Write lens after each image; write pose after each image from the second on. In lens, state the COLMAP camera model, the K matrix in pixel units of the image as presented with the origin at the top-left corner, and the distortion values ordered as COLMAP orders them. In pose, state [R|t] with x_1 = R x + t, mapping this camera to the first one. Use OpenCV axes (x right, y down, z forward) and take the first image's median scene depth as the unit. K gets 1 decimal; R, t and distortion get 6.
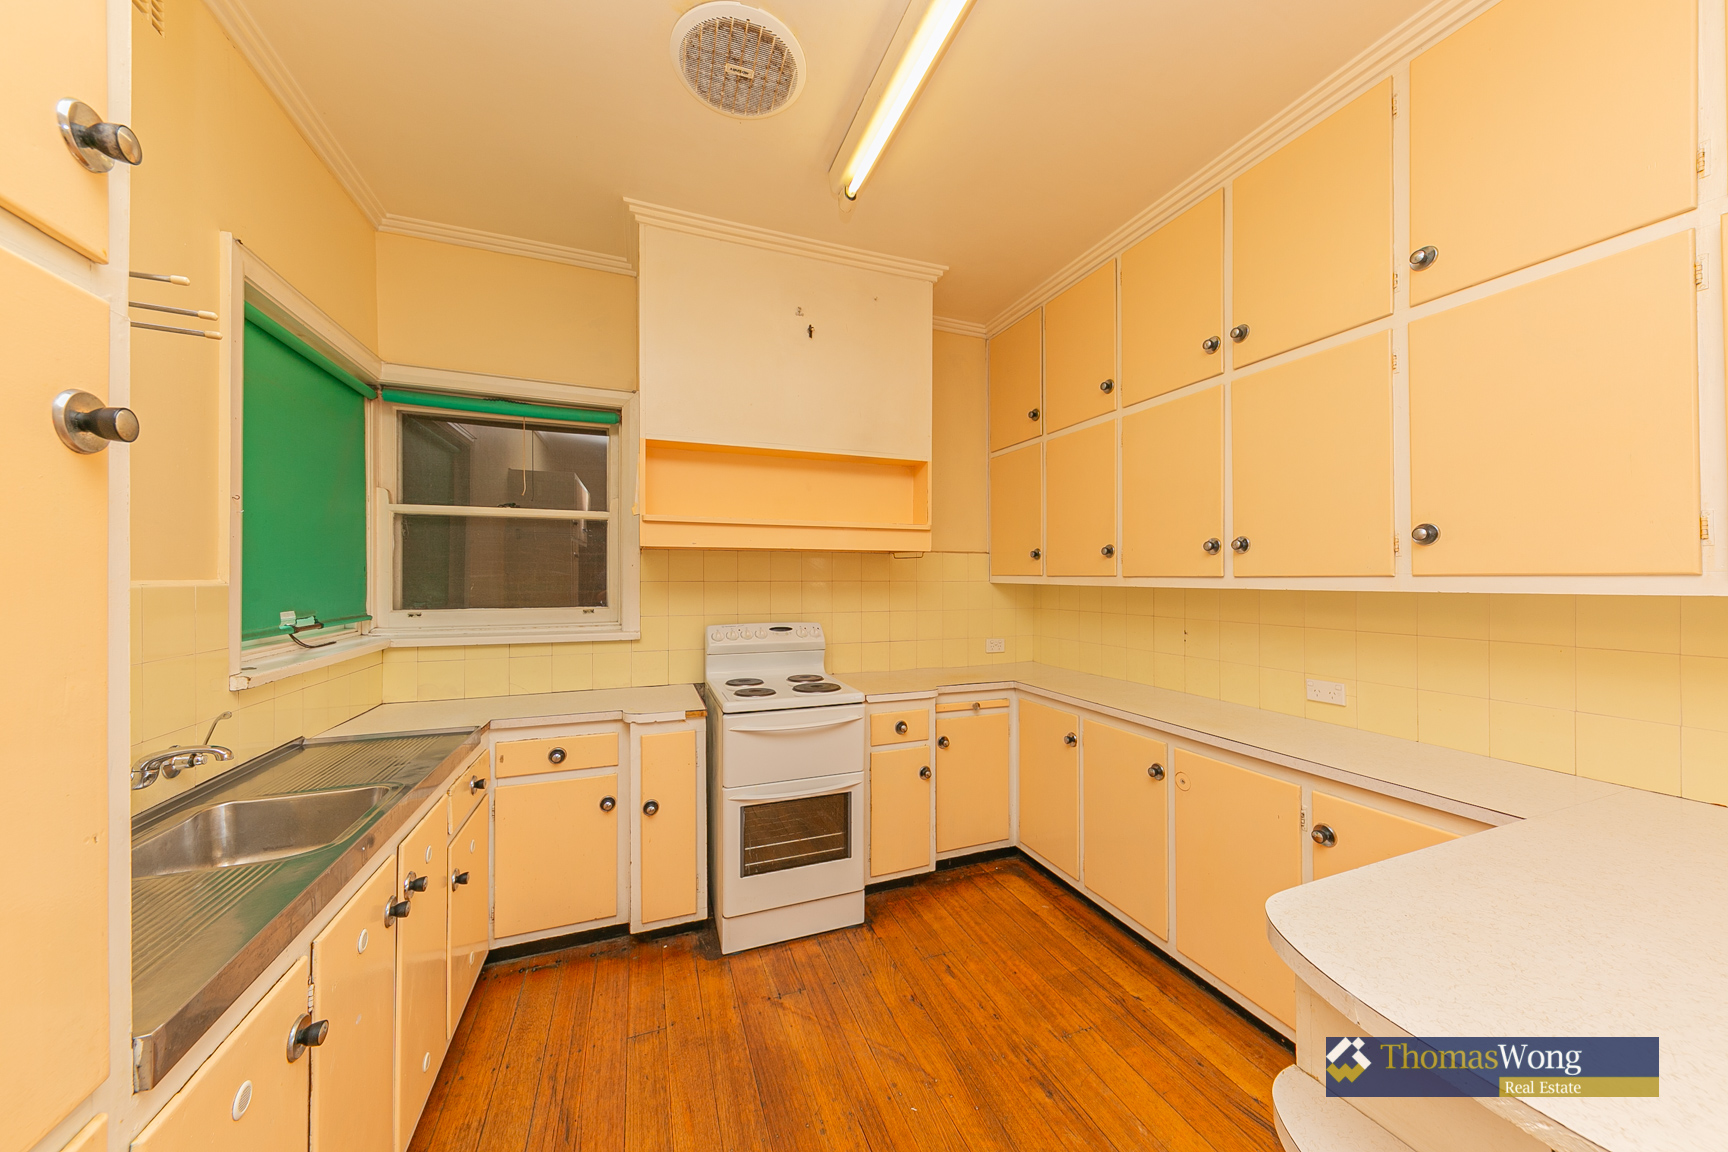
lens RADIAL K [[605.7, 0, 852.5], [0, 605.7, 579.4], [0, 0, 1]] dist [-0.001033, 0.000055]
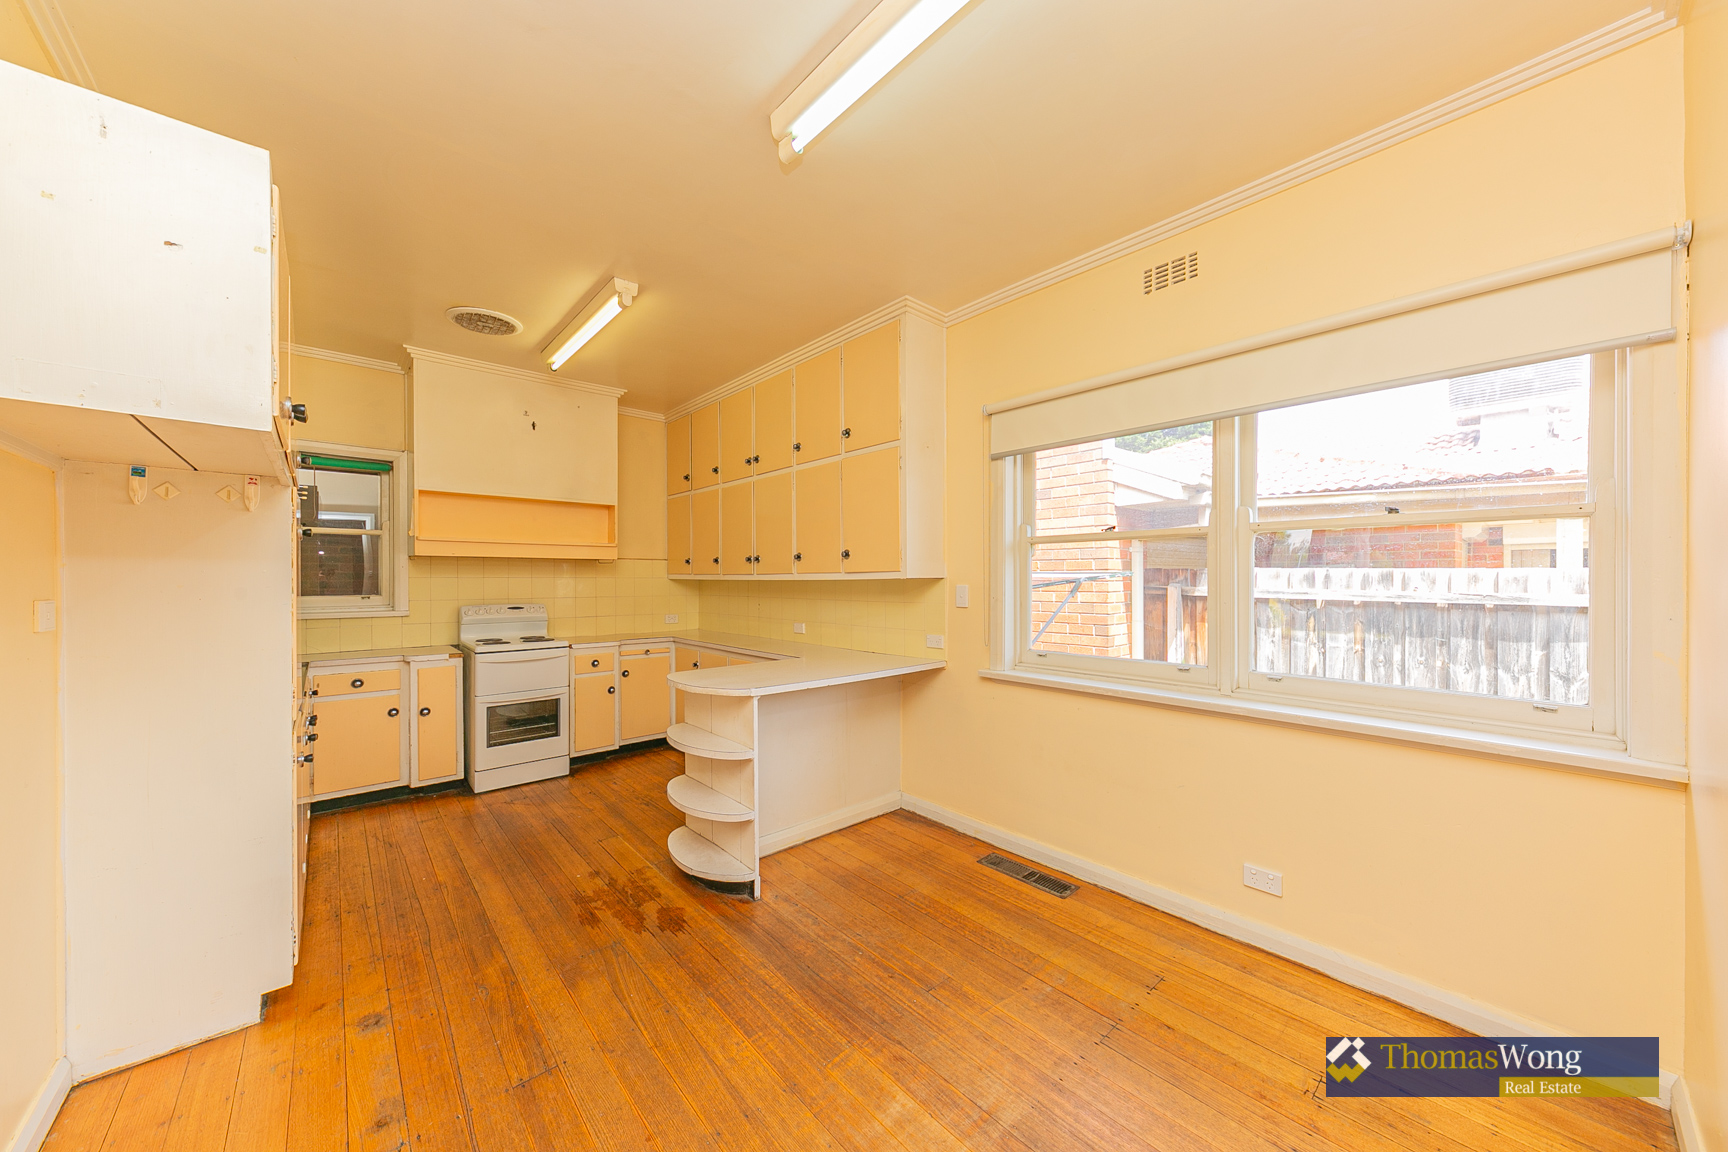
lens RADIAL K [[605.7, 0, 852.5], [0, 605.7, 579.4], [0, 0, 1]] dist [-0.001033, 0.000055]
pose [[0.932802, -0.003592, 0.360371, 0.155092], [0.004354, 0.999990, -0.001303, 0.017036], [-0.360362, 0.002785, 0.932808, -0.914135]]
